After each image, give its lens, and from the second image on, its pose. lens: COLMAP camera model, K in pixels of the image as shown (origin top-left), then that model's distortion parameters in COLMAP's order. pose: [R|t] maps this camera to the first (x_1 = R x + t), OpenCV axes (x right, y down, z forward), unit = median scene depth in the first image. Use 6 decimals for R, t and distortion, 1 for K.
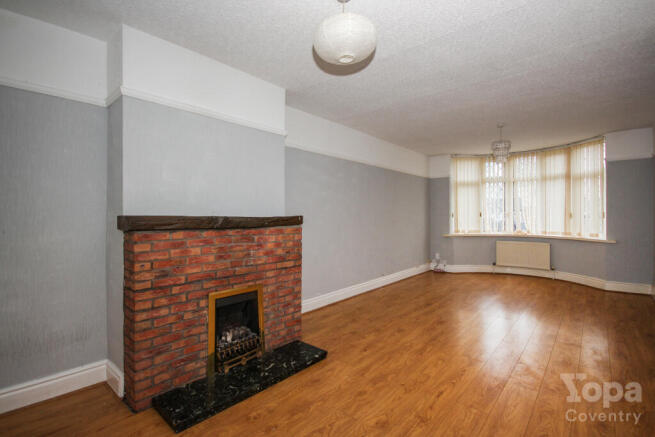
lens RADIAL K [[305.5, 0, 328.5], [0, 305.5, 218.1], [0, 0, 1]] dist [0.000156, -0.006350]
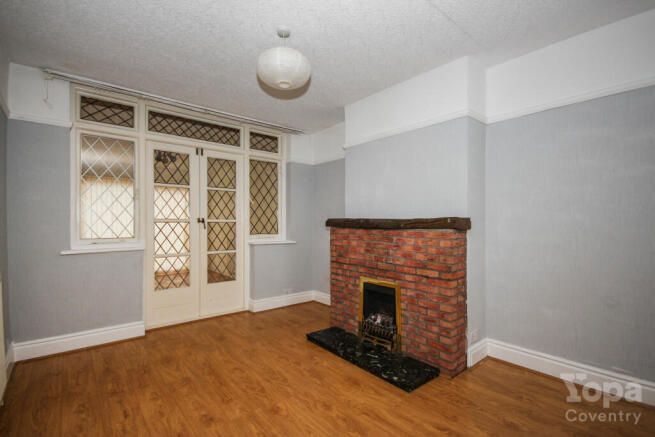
lens RADIAL K [[305.5, 0, 328.5], [0, 305.5, 218.1], [0, 0, 1]] dist [0.000156, -0.006350]
pose [[-0.154728, -0.002032, -0.987955, 1.042582], [0.003388, 0.999991, -0.002588, -0.006410], [0.987951, -0.003747, -0.154720, 1.156086]]
